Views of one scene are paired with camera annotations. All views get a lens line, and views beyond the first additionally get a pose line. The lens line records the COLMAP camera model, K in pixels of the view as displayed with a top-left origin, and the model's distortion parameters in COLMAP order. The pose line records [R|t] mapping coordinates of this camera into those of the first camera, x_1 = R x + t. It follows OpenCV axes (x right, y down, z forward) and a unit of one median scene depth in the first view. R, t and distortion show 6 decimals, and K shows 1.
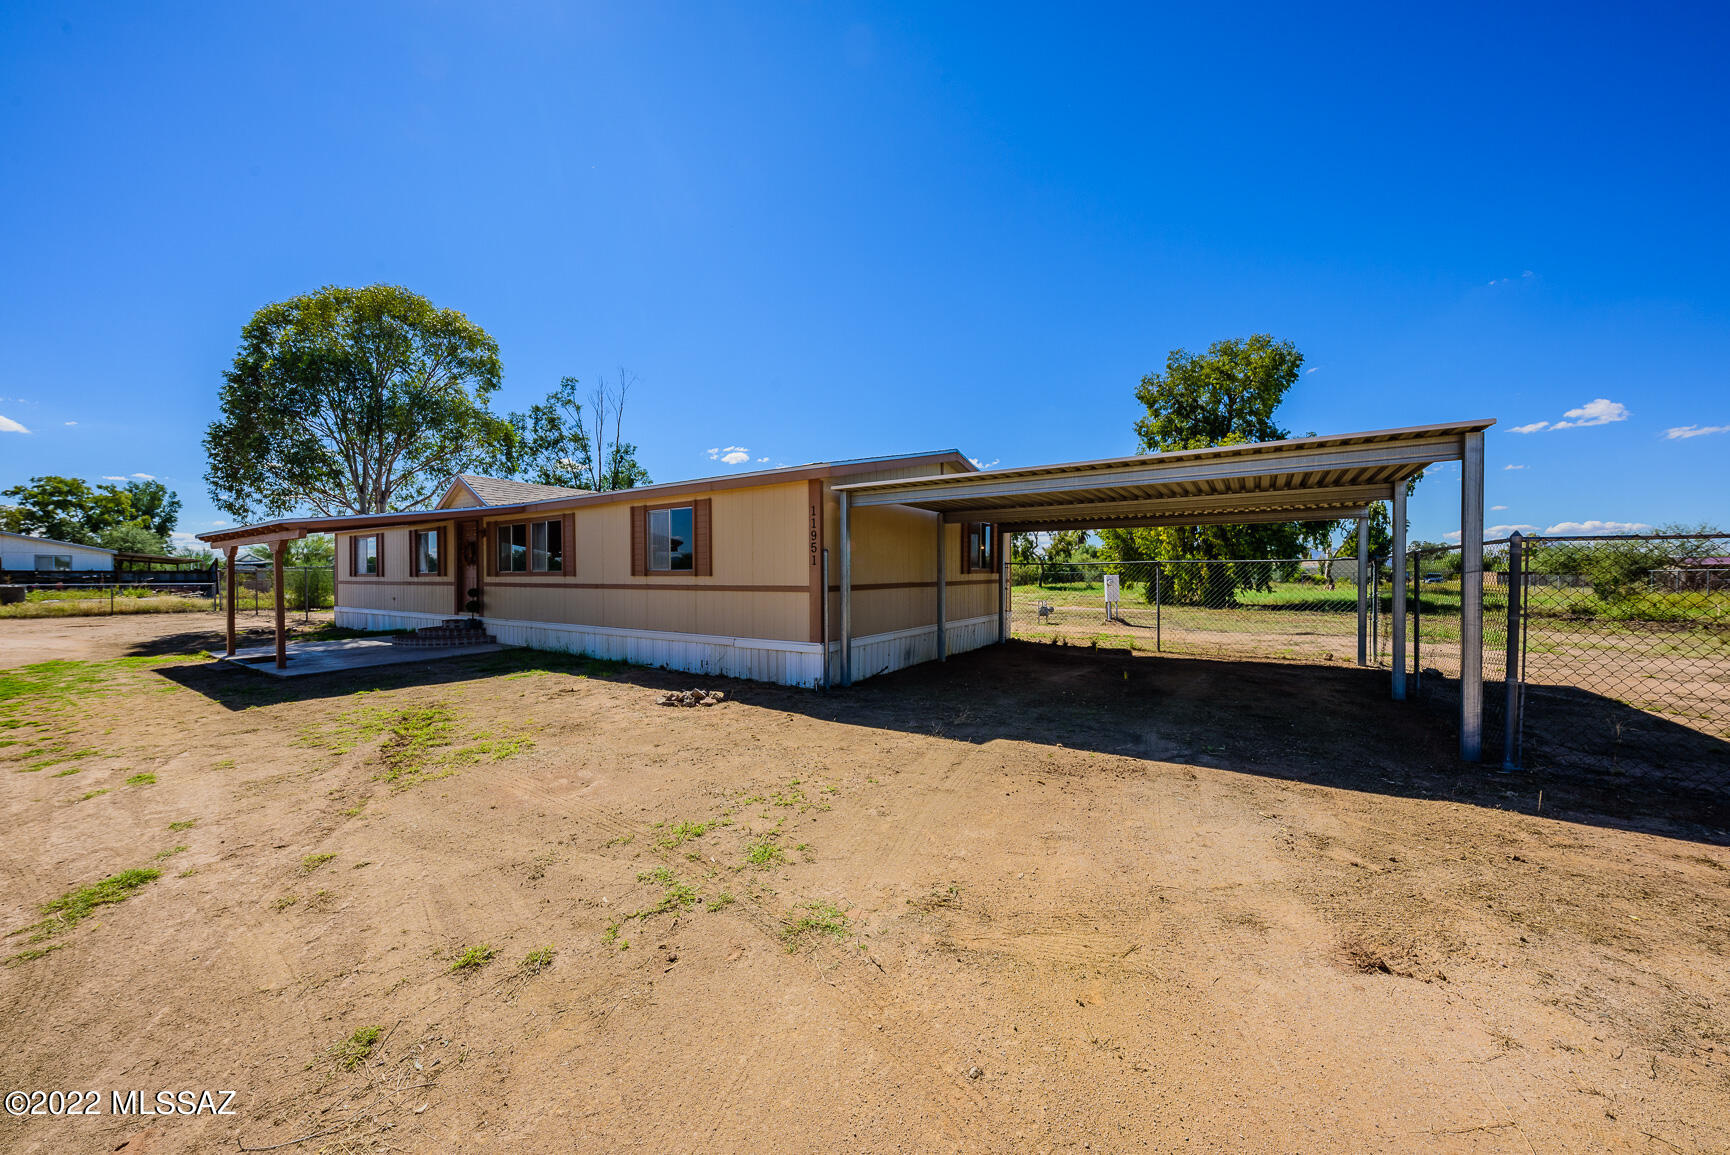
lens RADIAL K [[626.0, 0, 854.8], [0, 626.0, 579.5], [0, 0, 1]] dist [0.000206, -0.002349]
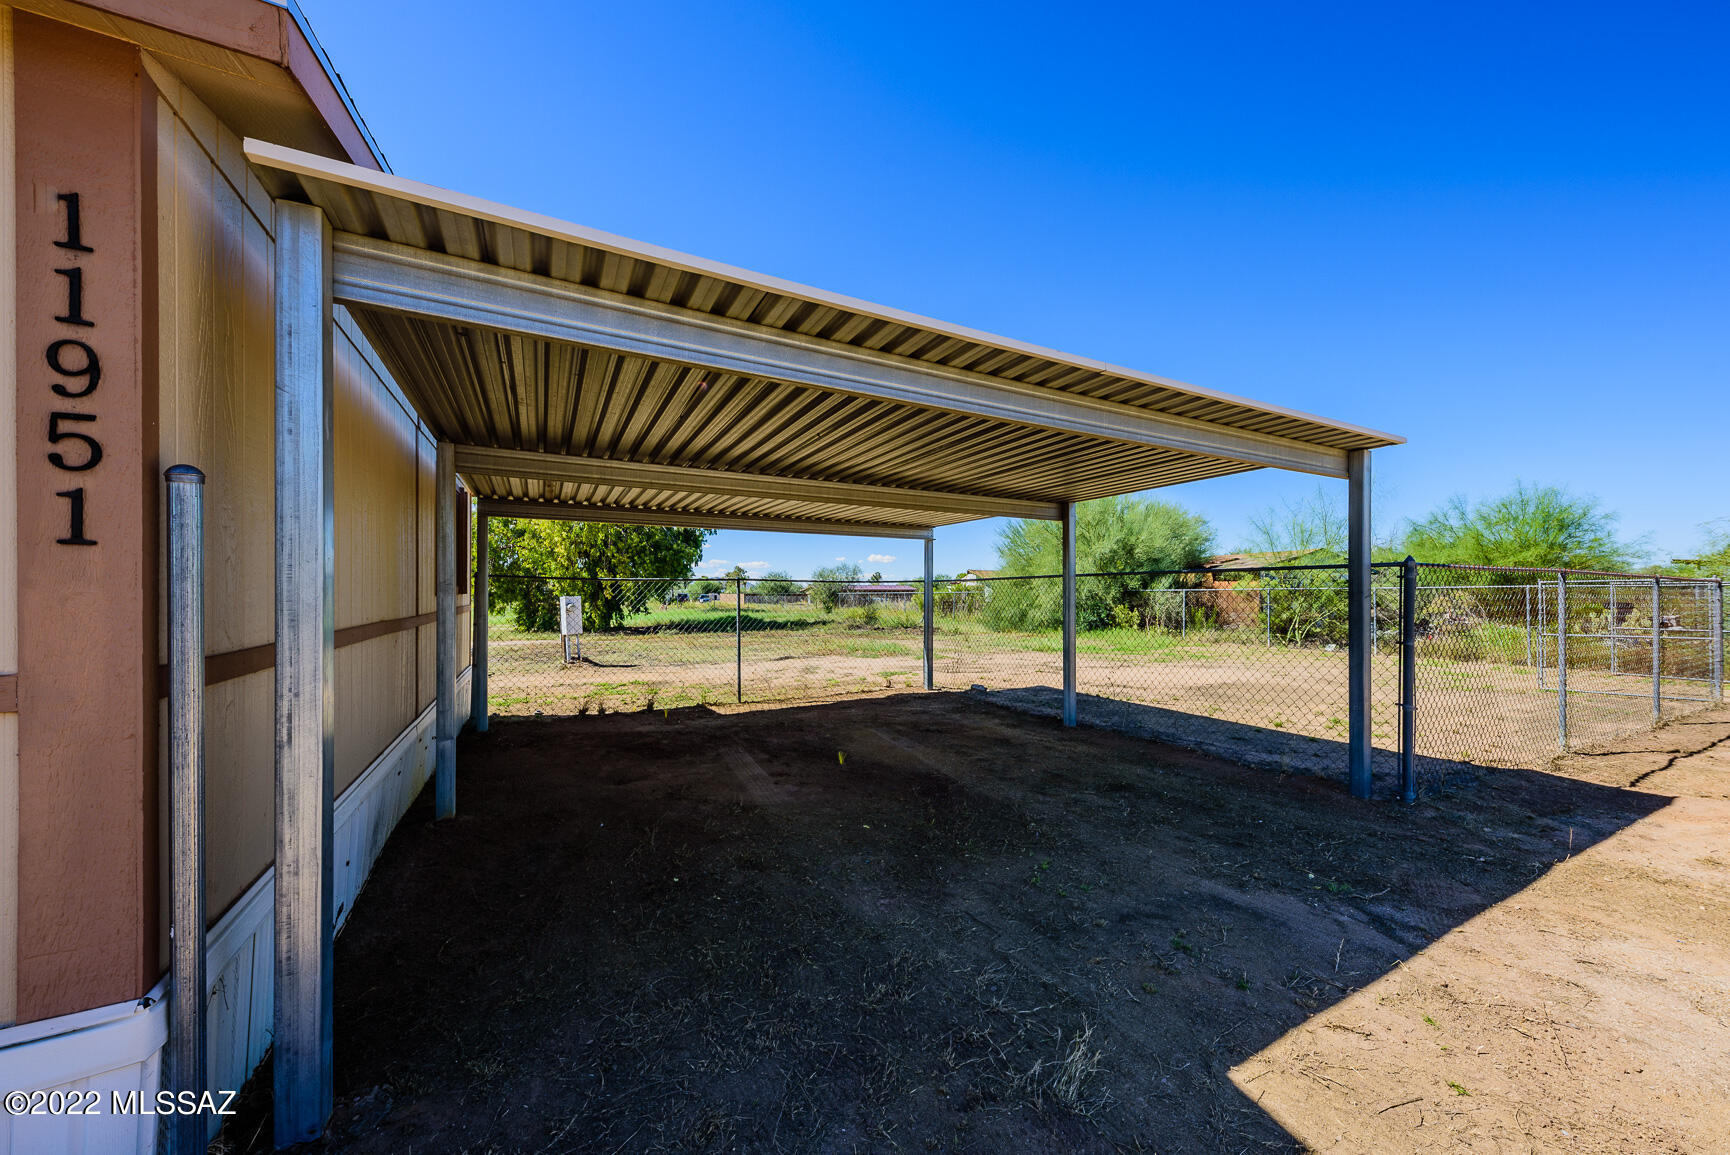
lens RADIAL K [[626.0, 0, 873.5], [0, 626.0, 593.8], [0, 0, 1]] dist [0.000206, -0.002349]
pose [[0.456550, 0.002968, 0.889693, -0.082878], [0.003971, 0.999978, -0.005374, -0.005984], [-0.889689, 0.005987, 0.456528, 0.525760]]
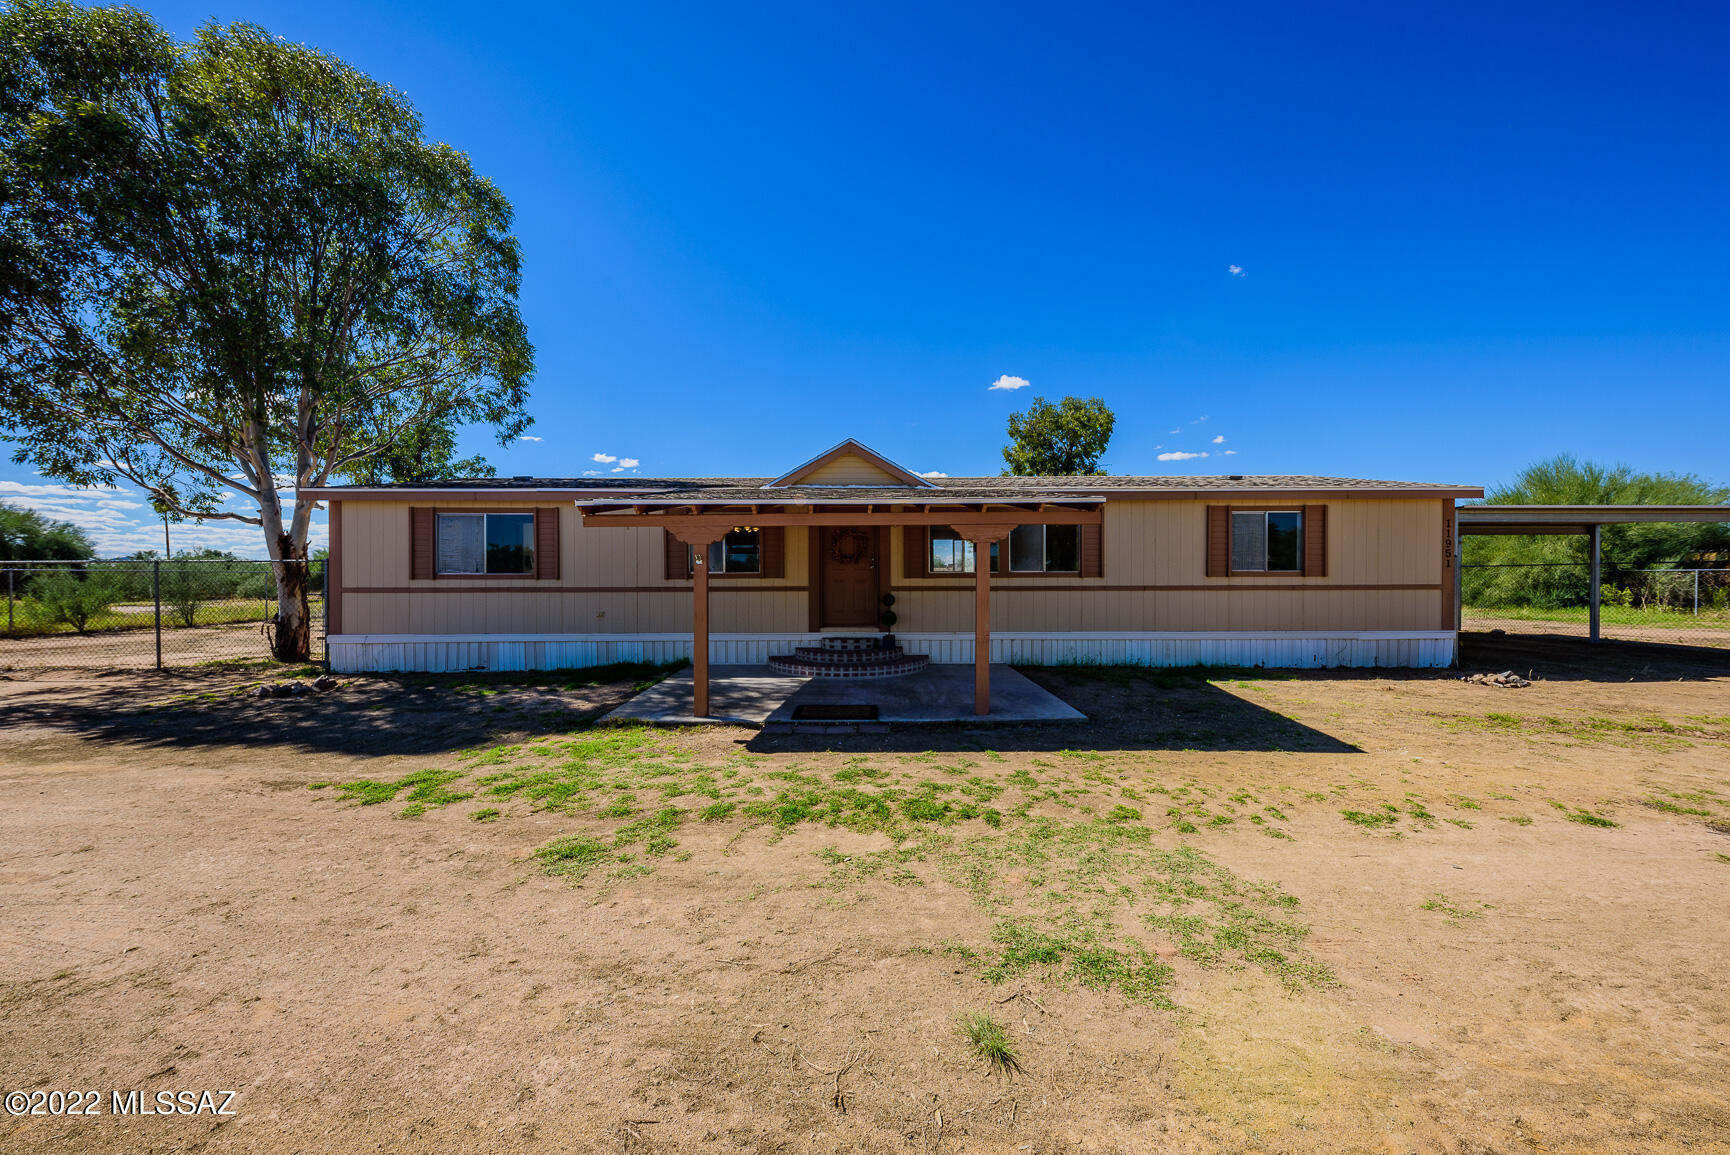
lens RADIAL K [[615.1, 0, 870.6], [0, 615.1, 581.3], [0, 0, 1]] dist [-0.000114, 0.000087]
pose [[0.822952, -0.004700, 0.568091, -1.150959], [0.004883, 0.999987, 0.001200, -0.001966], [-0.568090, 0.001787, 0.822965, 0.440014]]
